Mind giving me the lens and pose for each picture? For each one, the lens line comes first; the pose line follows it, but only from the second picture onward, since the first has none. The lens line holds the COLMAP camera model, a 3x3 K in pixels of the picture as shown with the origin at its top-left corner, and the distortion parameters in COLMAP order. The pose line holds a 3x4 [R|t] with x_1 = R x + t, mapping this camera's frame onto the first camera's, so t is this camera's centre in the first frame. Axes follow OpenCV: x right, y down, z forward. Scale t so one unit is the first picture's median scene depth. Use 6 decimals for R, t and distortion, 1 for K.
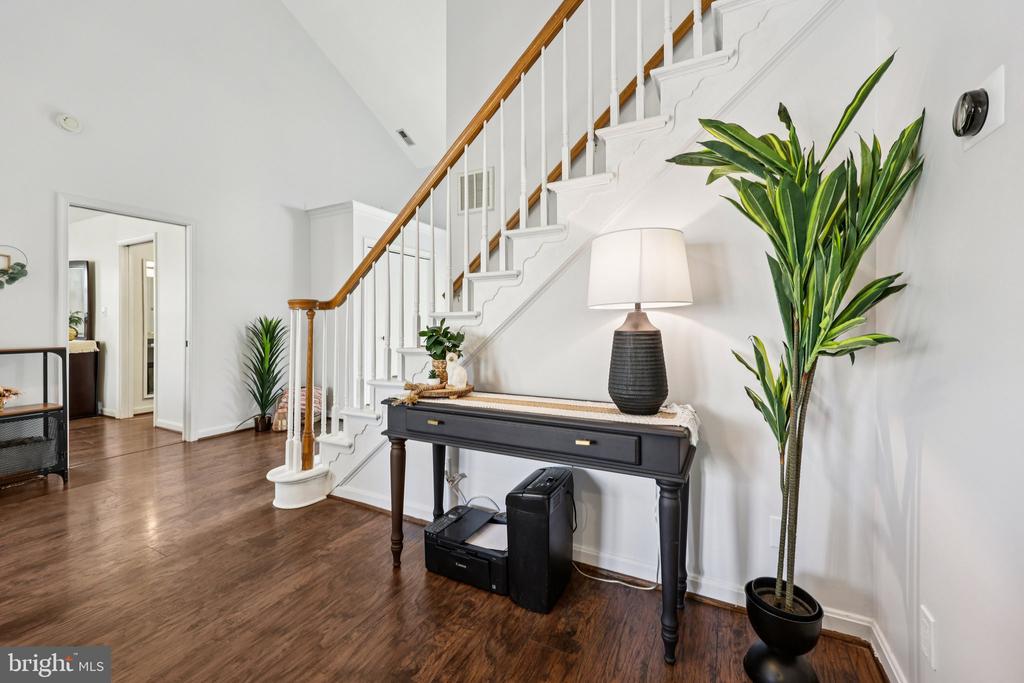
lens RADIAL K [[419.7, 0, 511.7], [0, 419.7, 334.1], [0, 0, 1]] dist [-0.003692, -0.000270]
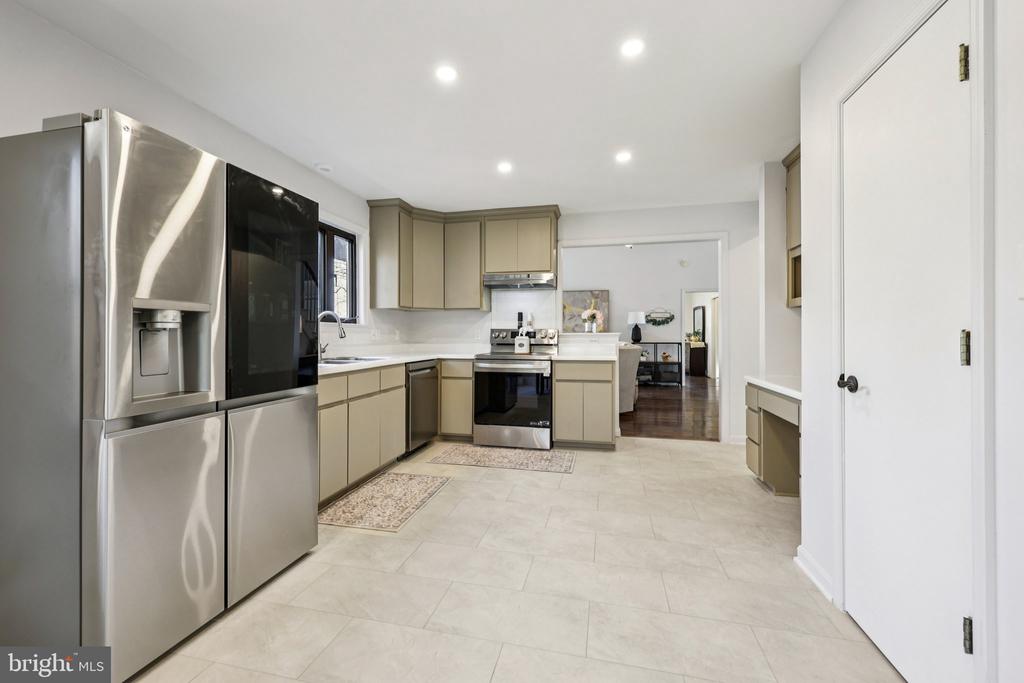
lens RADIAL K [[419.7, 0, 510.4], [0, 419.7, 338.6], [0, 0, 1]] dist [-0.003692, -0.000270]
pose [[0.257799, -0.014474, -0.966090, 0.868407], [-0.001124, 0.999883, -0.015281, 0.030213], [0.966198, 0.005025, 0.257752, -0.551452]]
